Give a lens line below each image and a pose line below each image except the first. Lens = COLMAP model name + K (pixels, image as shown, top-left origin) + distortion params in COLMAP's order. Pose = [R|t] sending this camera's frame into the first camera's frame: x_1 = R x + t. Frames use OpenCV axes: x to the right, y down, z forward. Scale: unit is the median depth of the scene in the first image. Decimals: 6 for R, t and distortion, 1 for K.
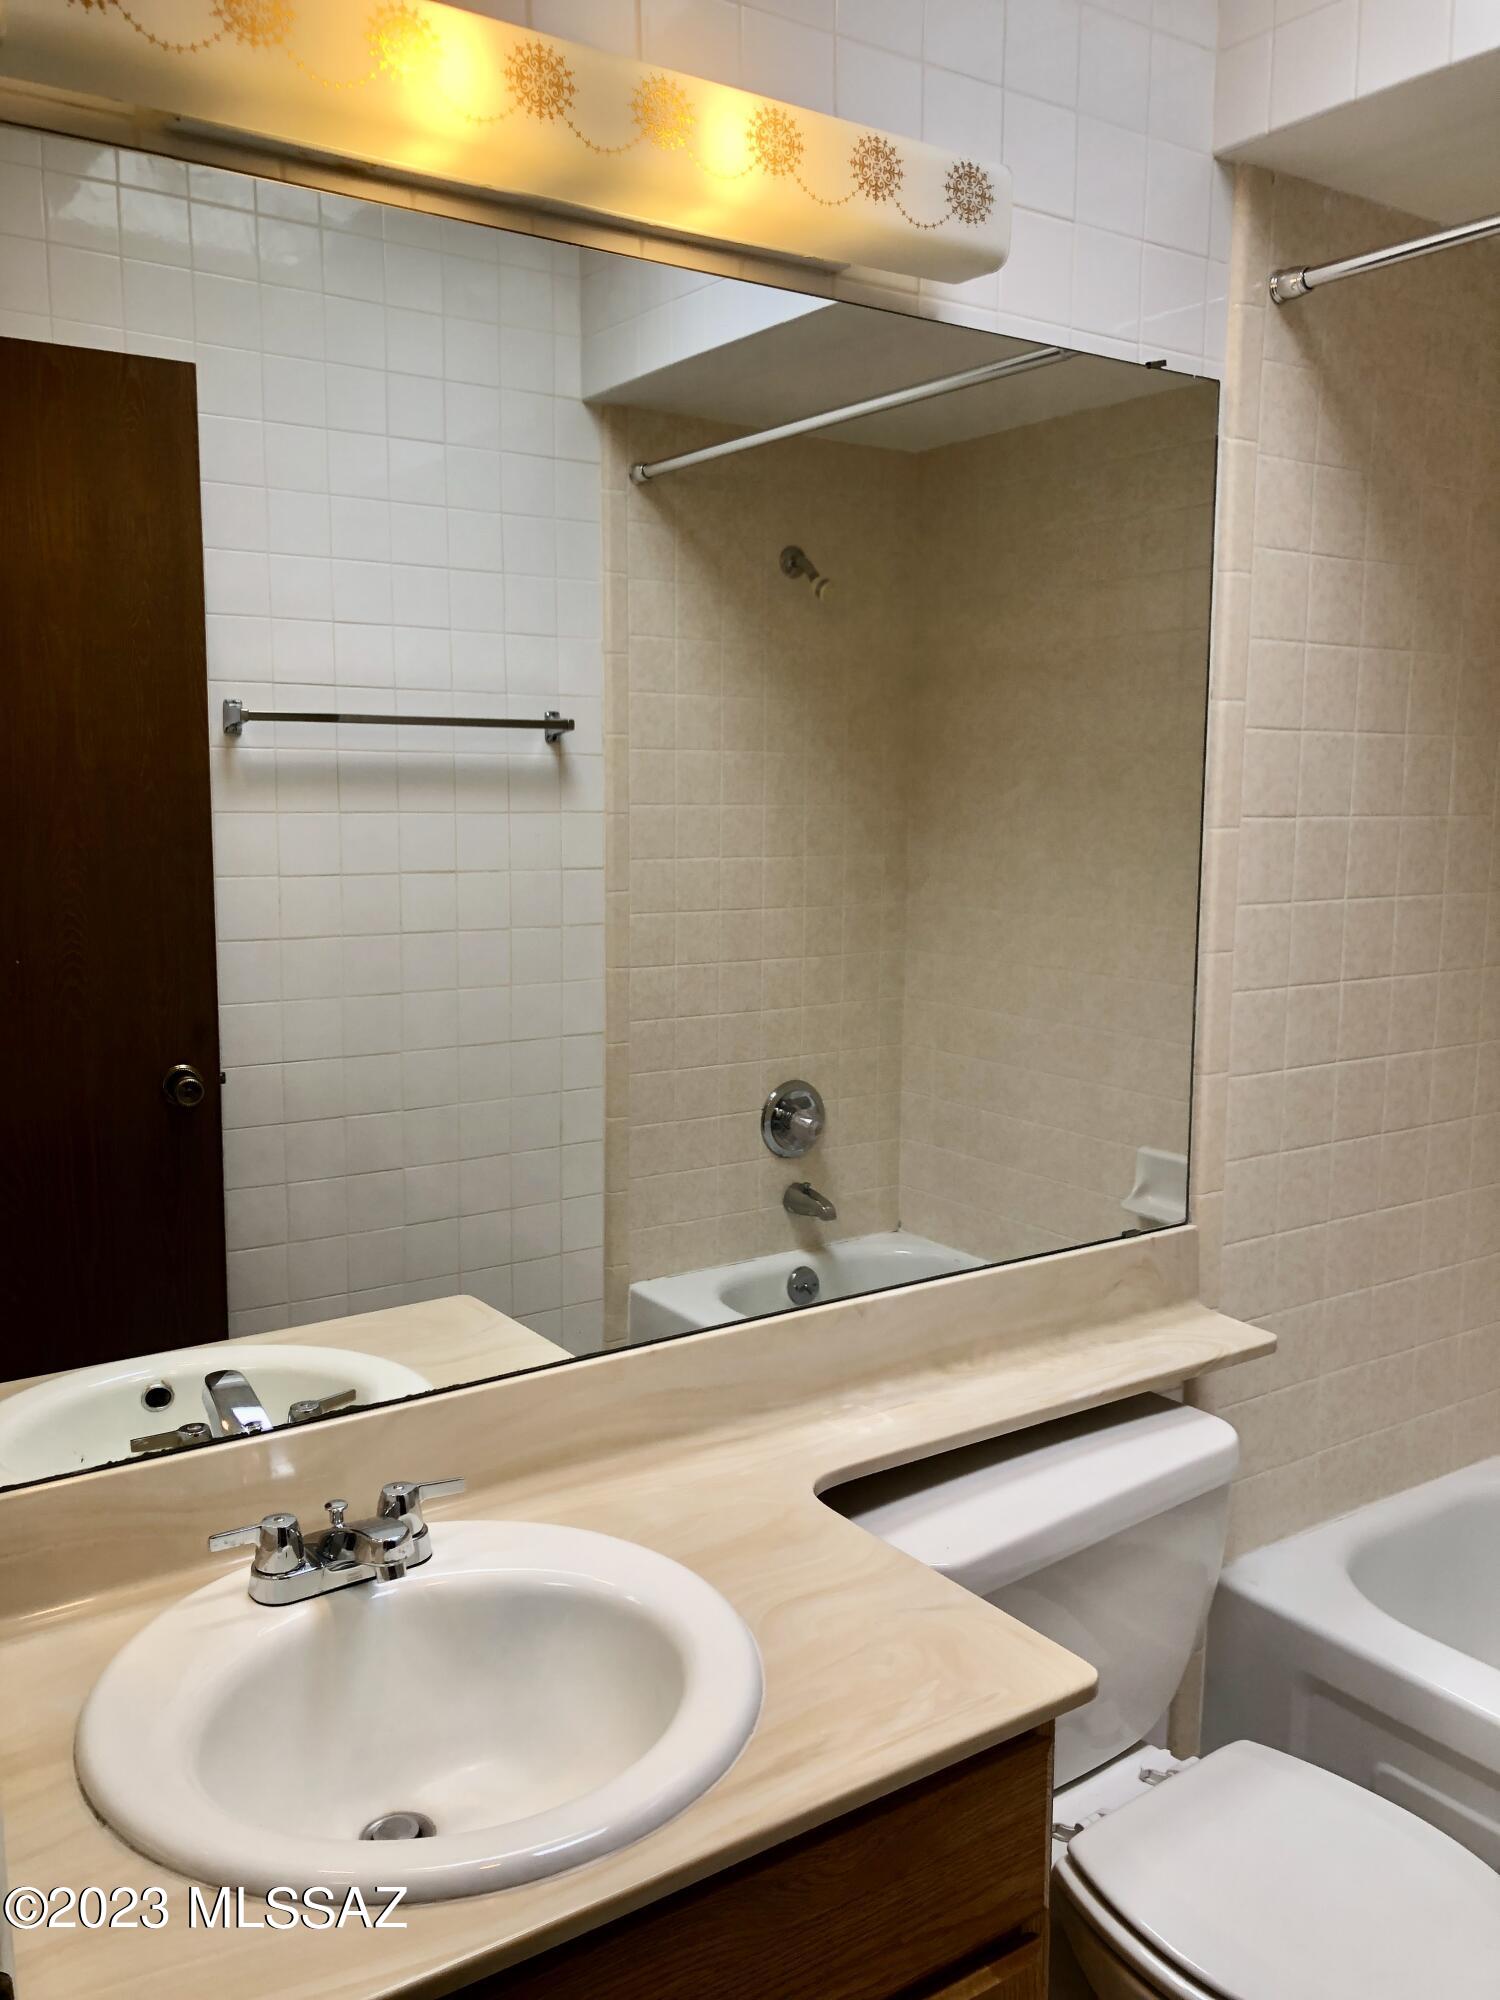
lens RADIAL K [[1670.8, 0, 749.8], [0, 1670.8, 999.7], [0, 0, 1]] dist [0.046977, -0.041890]
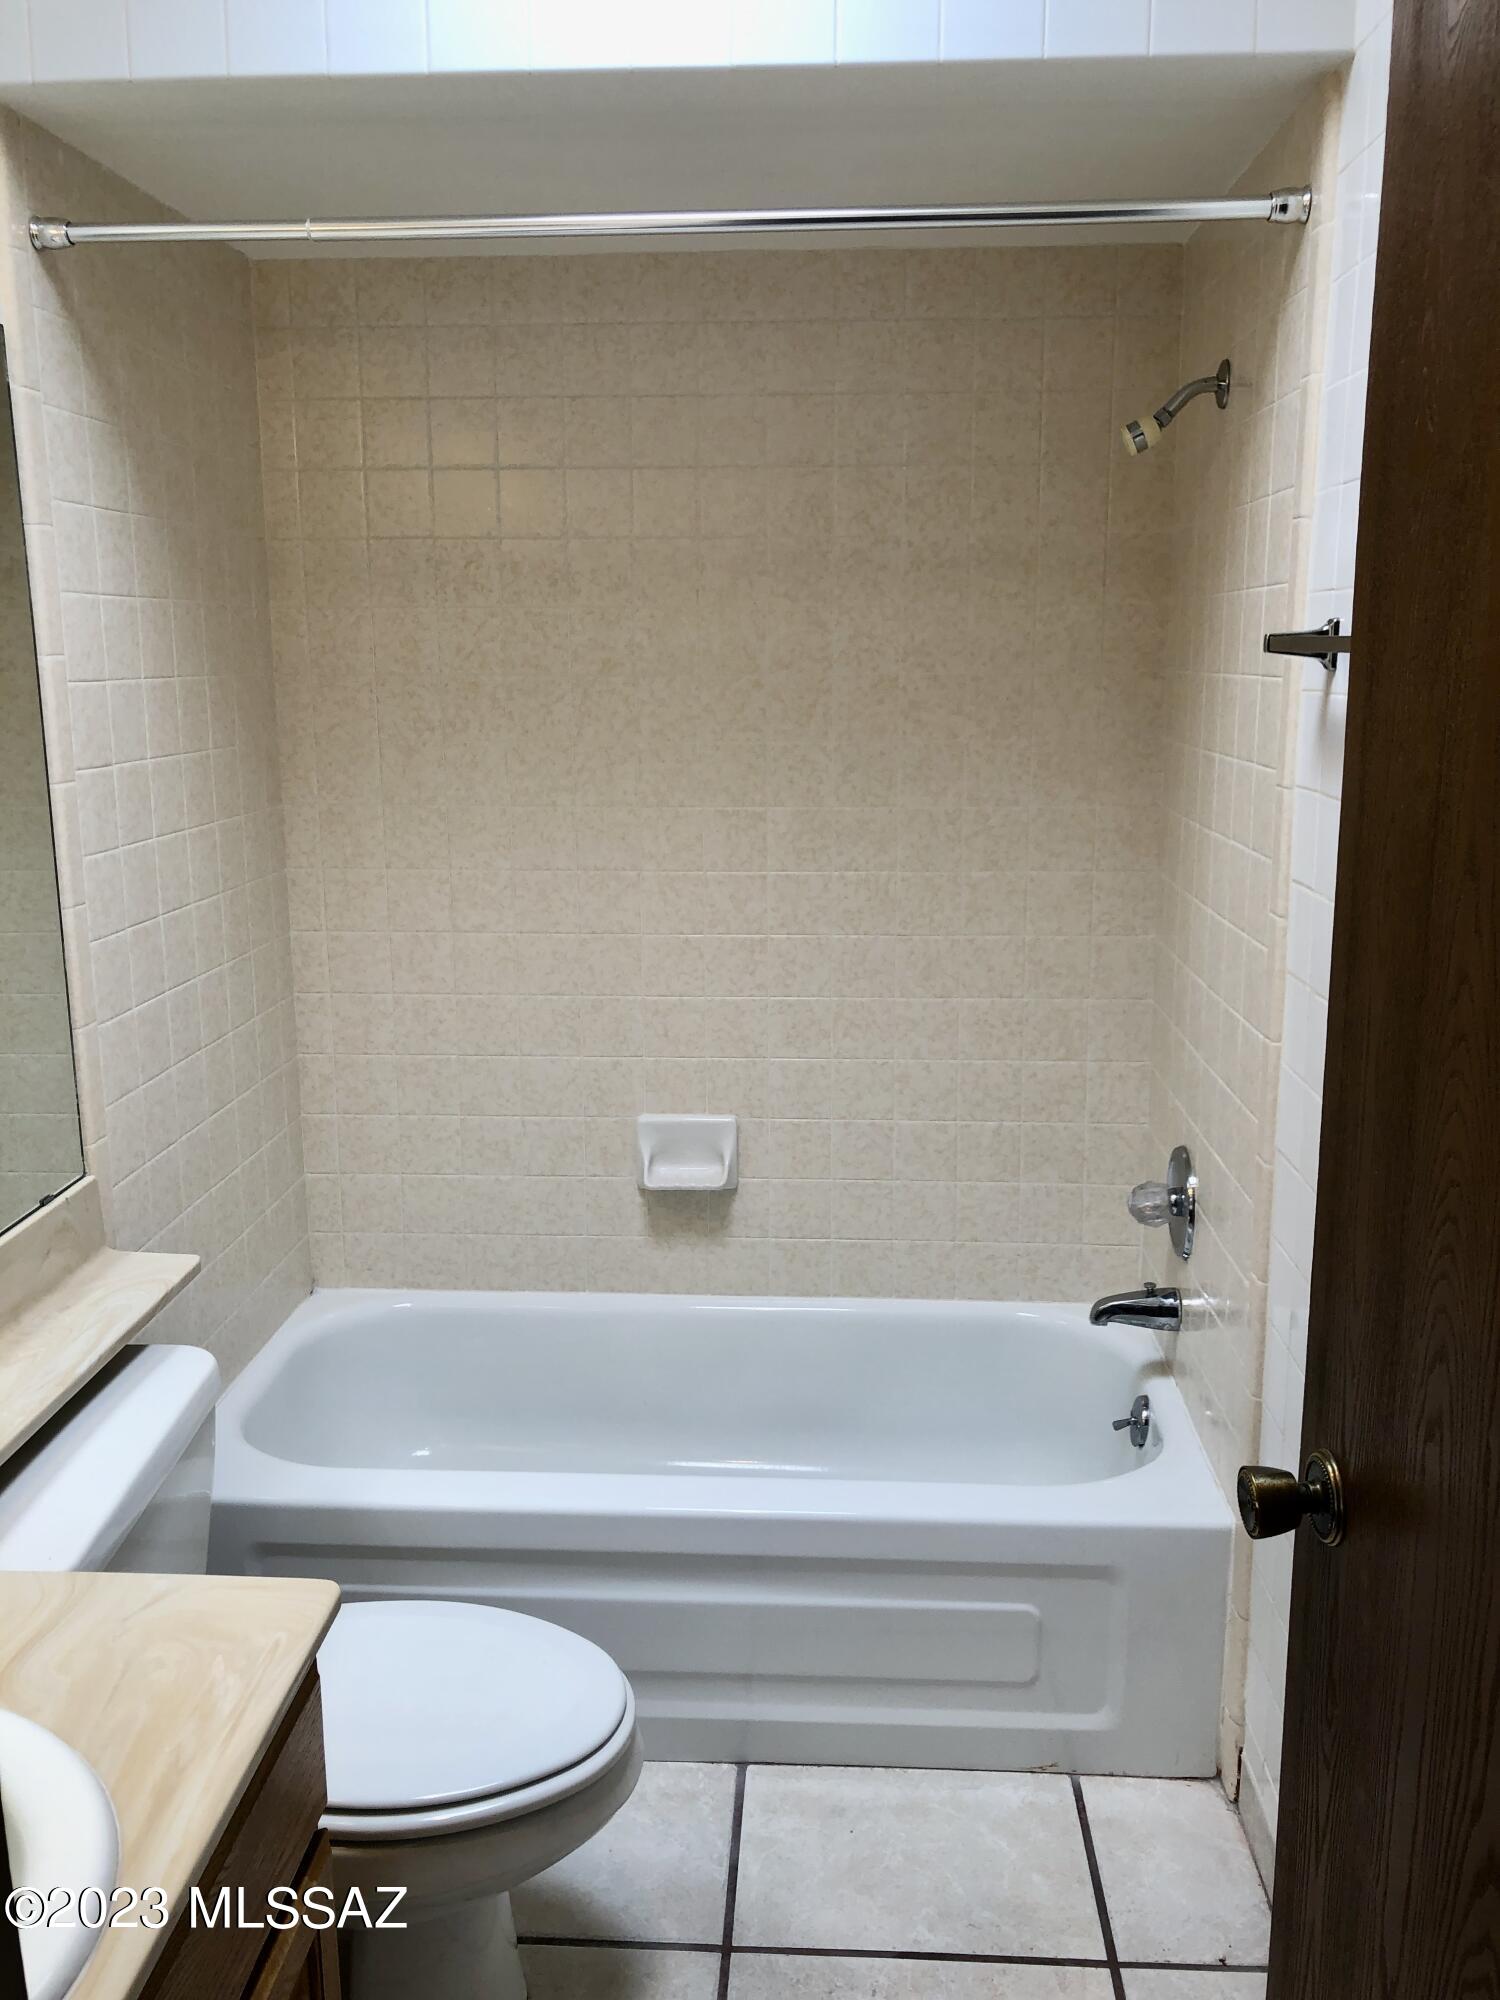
lens RADIAL K [[1670.8, 0, 747.5], [0, 1670.8, 1001.0], [0, 0, 1]] dist [0.046977, -0.041890]
pose [[0.630205, -0.173993, 0.756682, -0.240847], [0.115025, 0.984736, 0.130633, -0.057852], [-0.767861, 0.004712, 0.640599, 0.043519]]
